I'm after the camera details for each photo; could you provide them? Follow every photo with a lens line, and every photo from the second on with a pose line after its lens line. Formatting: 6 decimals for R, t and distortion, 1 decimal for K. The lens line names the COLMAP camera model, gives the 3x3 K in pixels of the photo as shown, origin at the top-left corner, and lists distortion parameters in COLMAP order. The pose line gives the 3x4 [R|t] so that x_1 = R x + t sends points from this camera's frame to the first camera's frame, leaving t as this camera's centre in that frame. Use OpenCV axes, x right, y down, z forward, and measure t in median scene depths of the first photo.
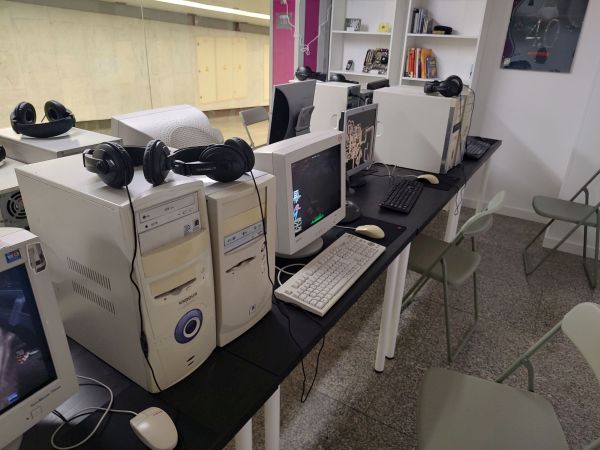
lens RADIAL K [[435.4, 0, 299.6], [0, 435.4, 224.5], [0, 0, 1]] dist [0.011272, -0.015076]
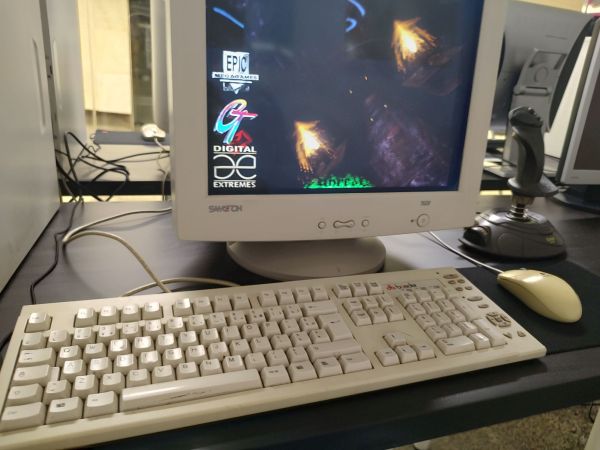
lens RADIAL K [[435.4, 0, 301.1], [0, 435.4, 225.7], [0, 0, 1]] dist [0.011272, -0.015076]
pose [[0.738347, 0.214610, -0.639364, 0.283610], [-0.313263, 0.948678, -0.043326, 0.048750], [0.597252, 0.232279, 0.767682, 0.857507]]
